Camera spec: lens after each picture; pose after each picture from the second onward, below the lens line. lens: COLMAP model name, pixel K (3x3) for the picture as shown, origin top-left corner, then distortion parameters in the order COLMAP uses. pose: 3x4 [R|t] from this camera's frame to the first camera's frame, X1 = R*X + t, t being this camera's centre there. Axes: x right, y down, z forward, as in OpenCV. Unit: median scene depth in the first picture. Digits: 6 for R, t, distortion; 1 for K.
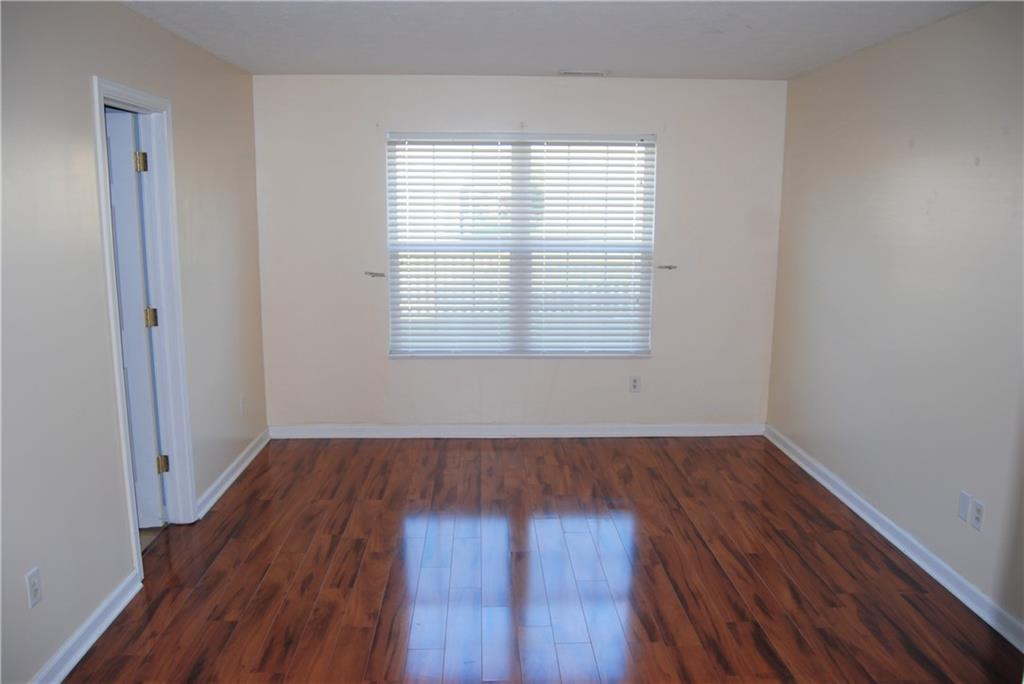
lens RADIAL K [[801.2, 0, 506.5], [0, 801.2, 352.9], [0, 0, 1]] dist [-0.091295, 0.029331]
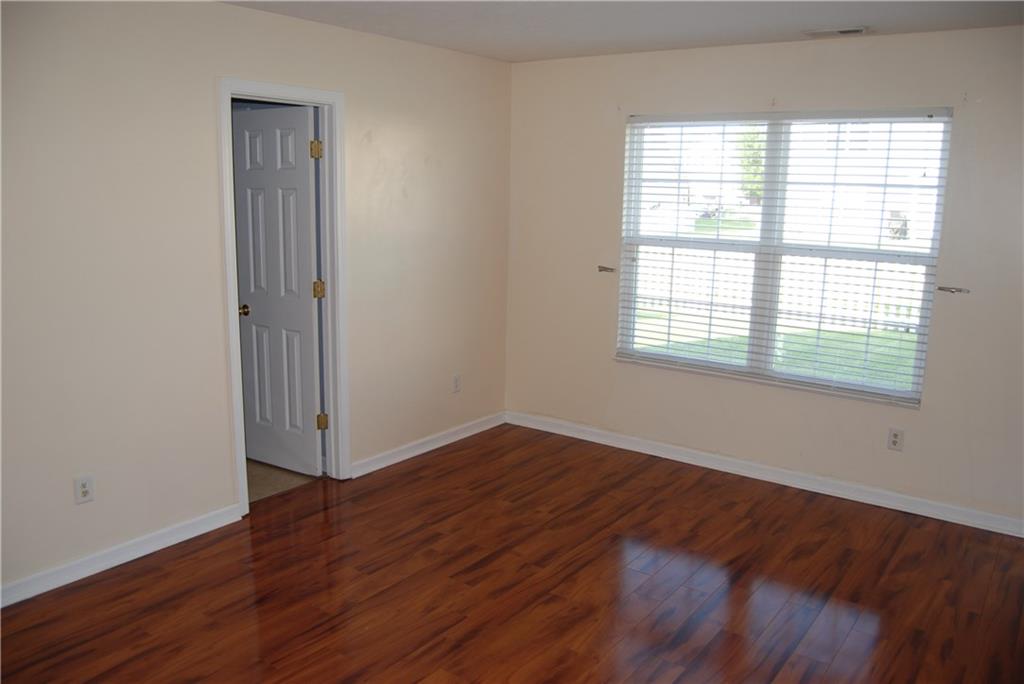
lens RADIAL K [[801.2, 0, 506.5], [0, 801.2, 352.9], [0, 0, 1]] dist [-0.091295, 0.029331]
pose [[0.783117, 0.133838, -0.607302, 0.351877], [-0.128120, 0.990339, 0.053041, -0.038800], [0.608534, 0.036270, 0.792698, 0.206738]]
